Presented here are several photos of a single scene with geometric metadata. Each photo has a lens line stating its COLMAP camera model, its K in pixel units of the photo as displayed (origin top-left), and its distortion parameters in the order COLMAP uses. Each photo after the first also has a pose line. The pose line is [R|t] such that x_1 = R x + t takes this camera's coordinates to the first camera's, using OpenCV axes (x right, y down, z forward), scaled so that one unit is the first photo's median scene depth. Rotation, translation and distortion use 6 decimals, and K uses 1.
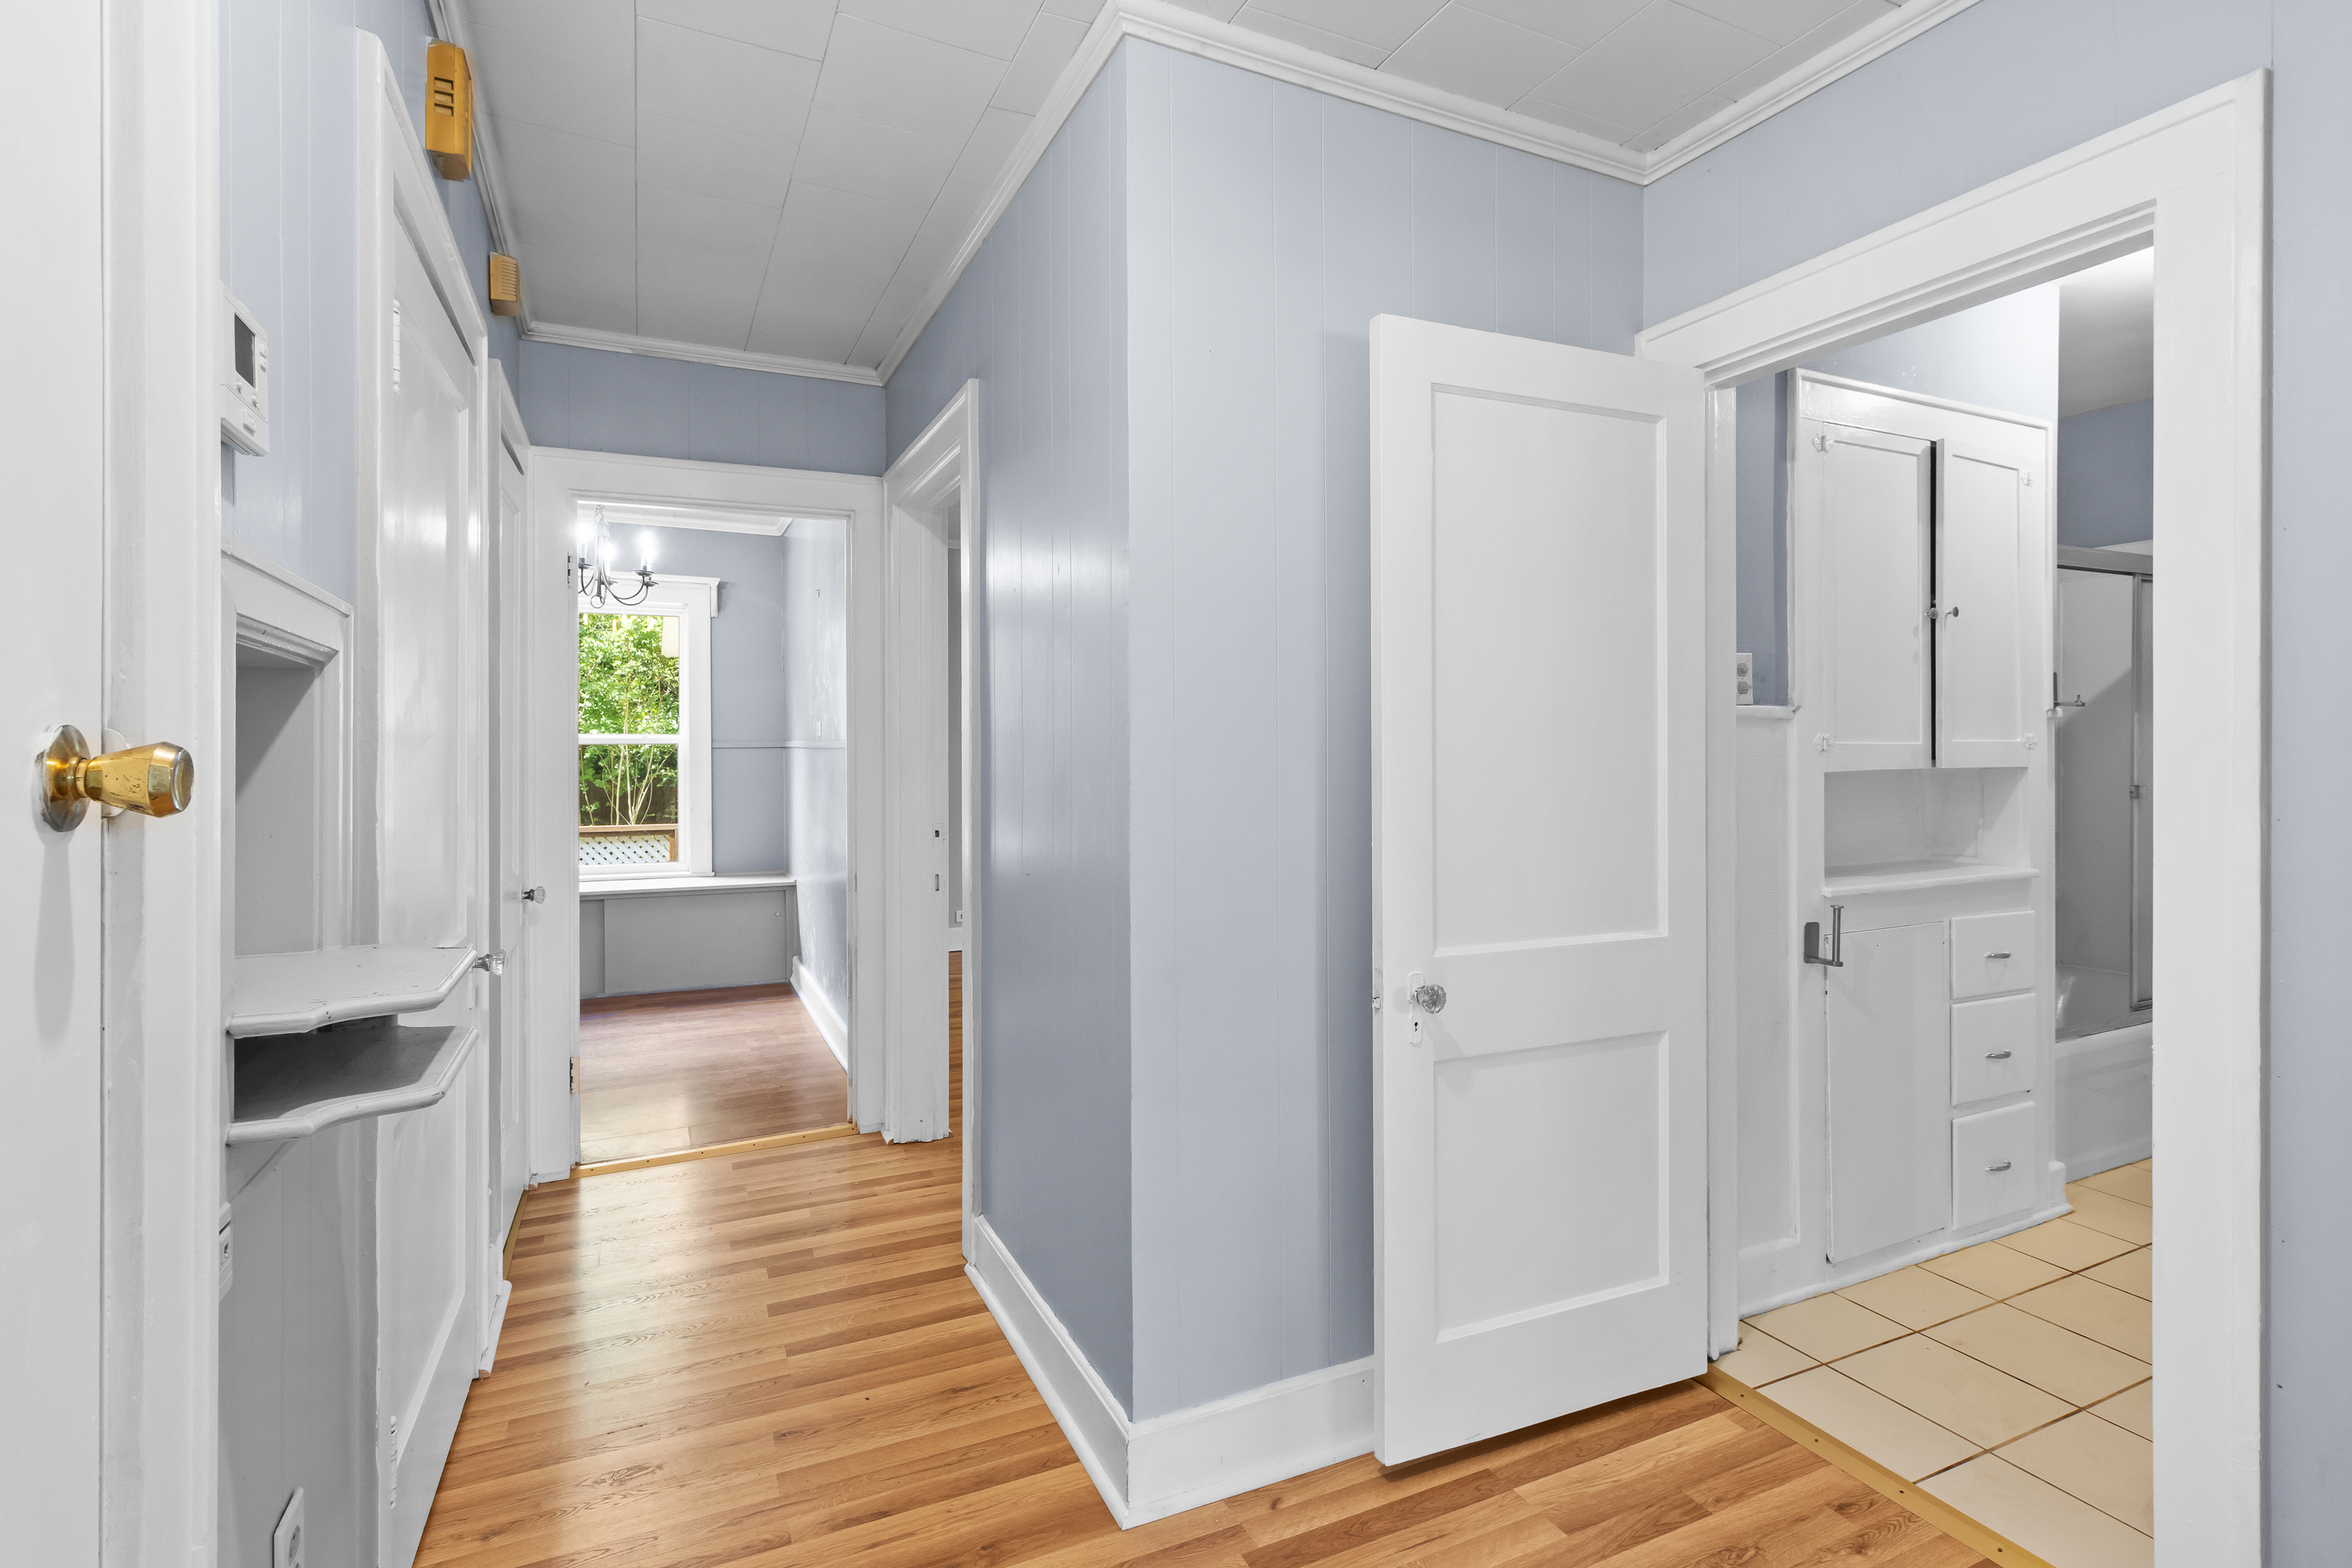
lens RADIAL K [[1121.3, 0, 1166.7], [0, 1121.3, 751.4], [0, 0, 1]] dist [0.000298, -0.000178]
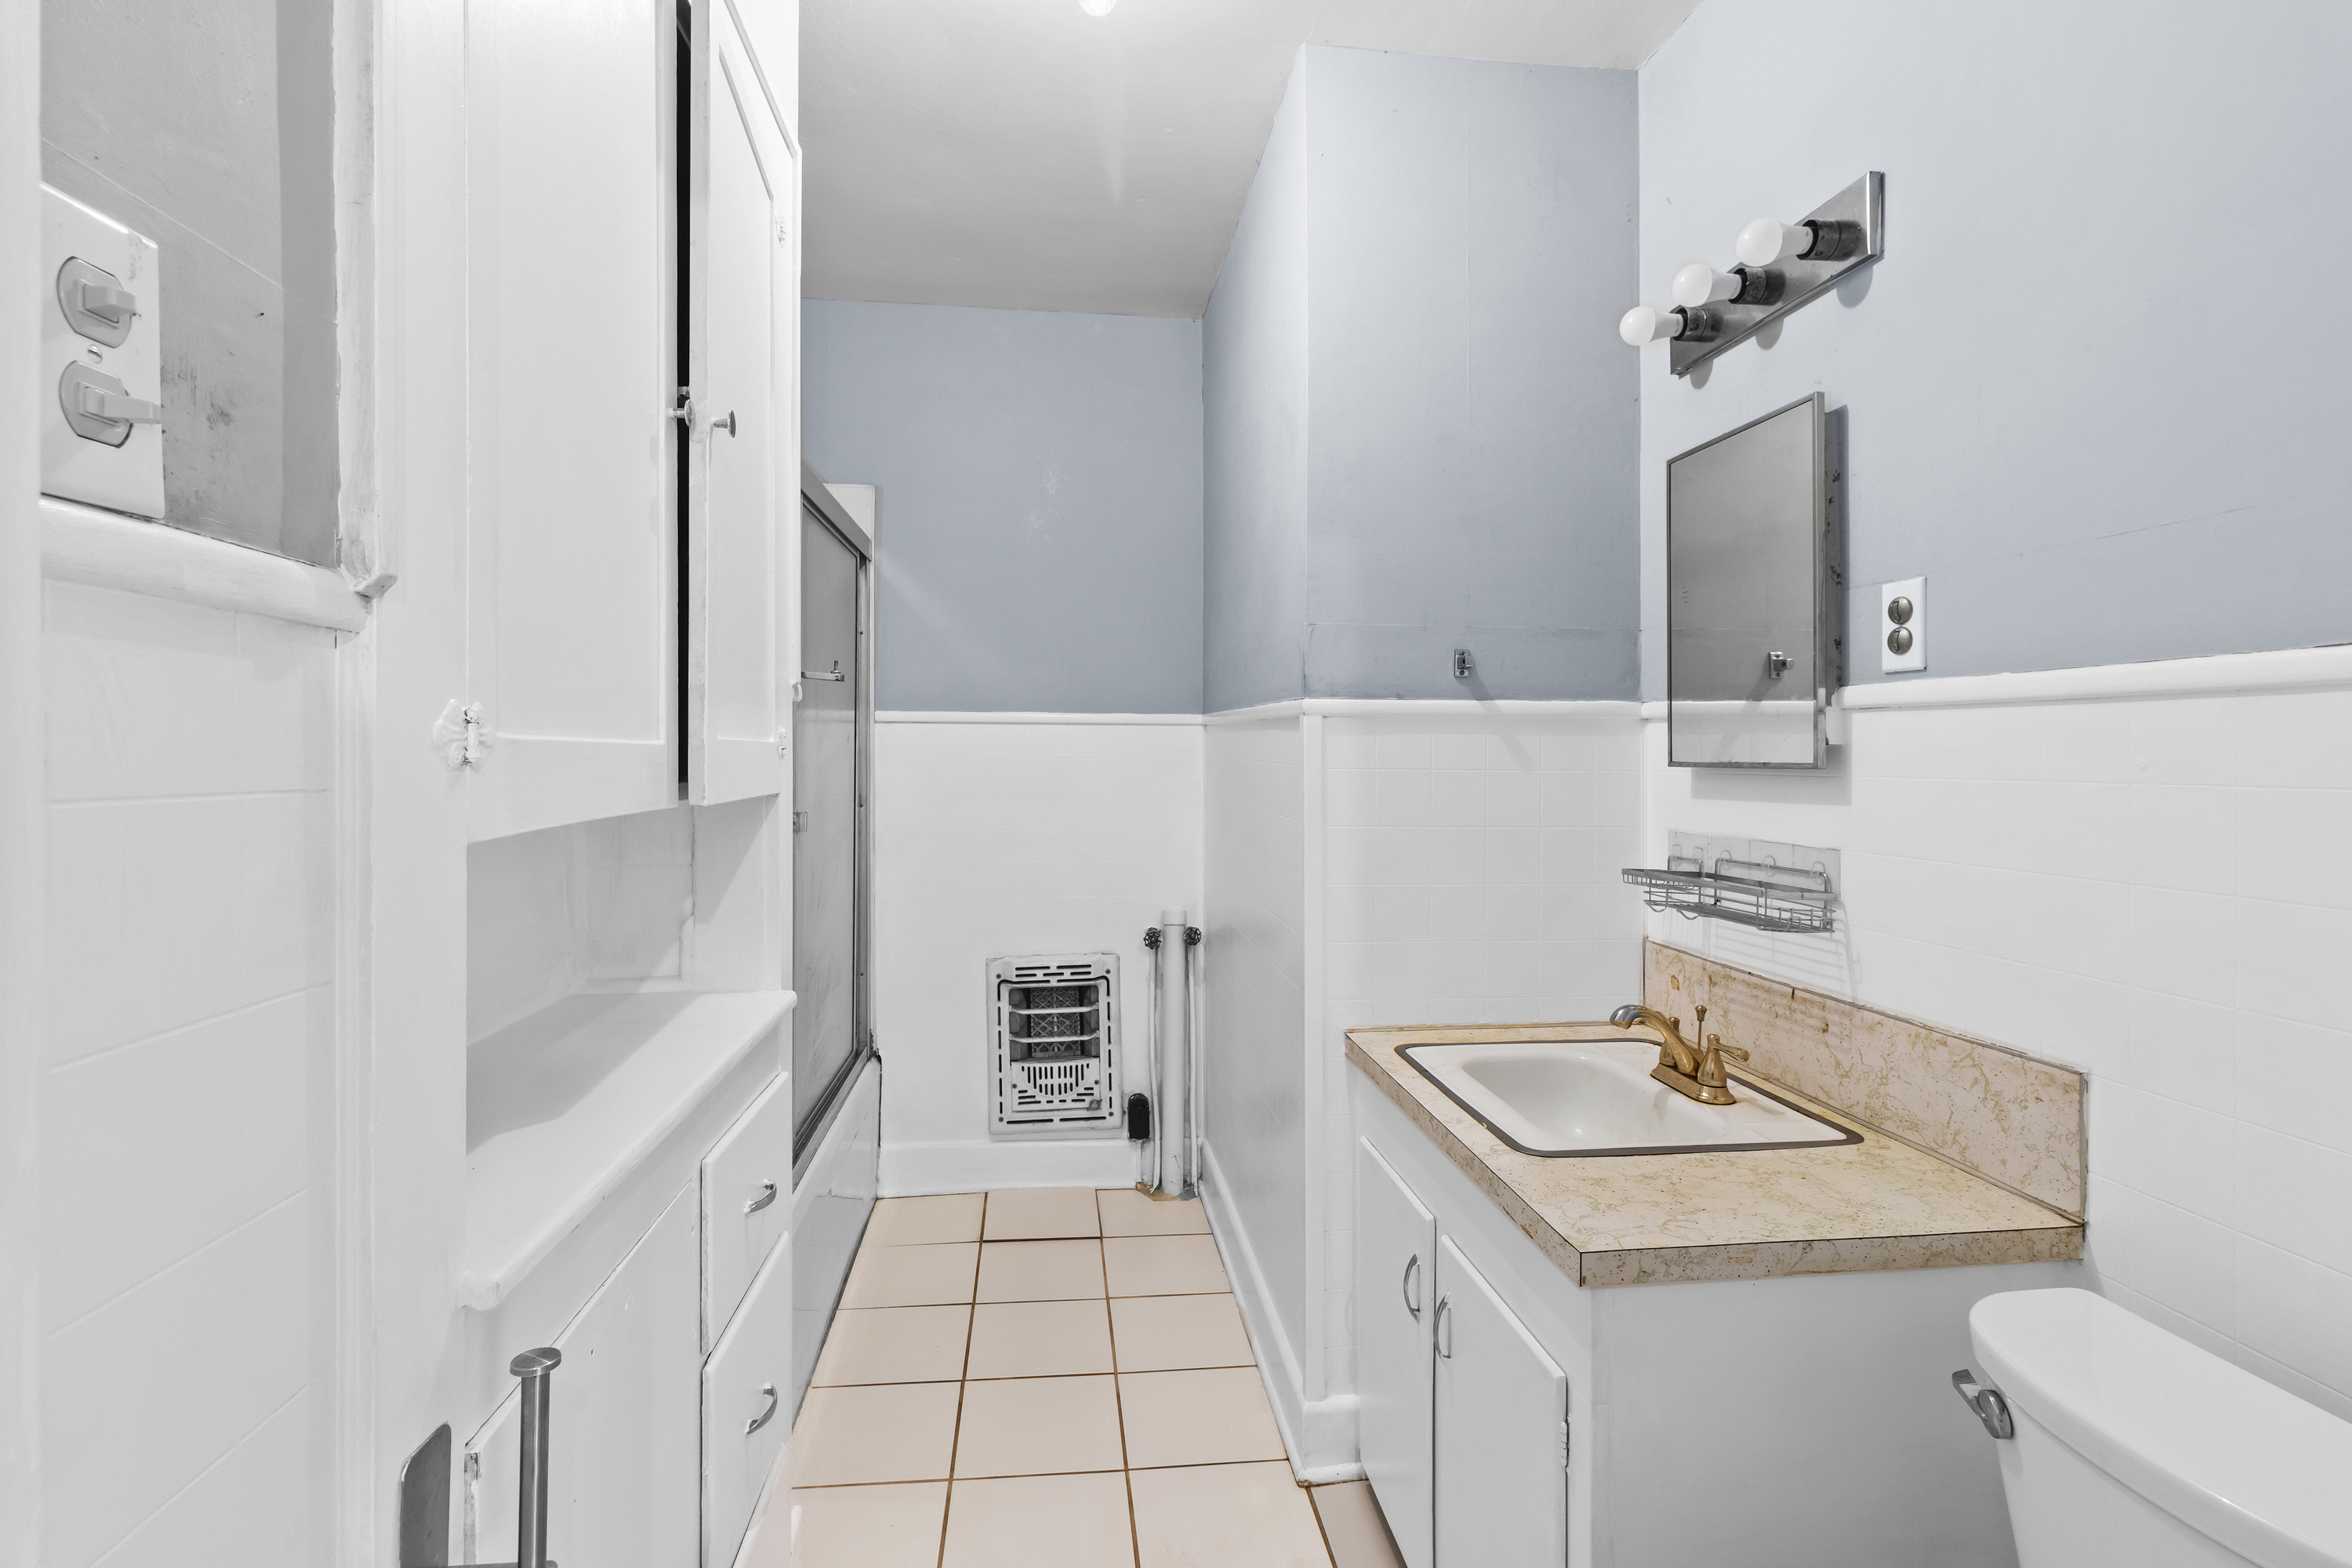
lens RADIAL K [[1121.3, 0, 1166.7], [0, 1121.3, 751.4], [0, 0, 1]] dist [0.000298, -0.000178]
pose [[0.330170, 0.006221, 0.943901, 0.395864], [-0.002507, 0.999981, -0.005714, -0.002516], [-0.943918, -0.000479, 0.330179, 0.768493]]
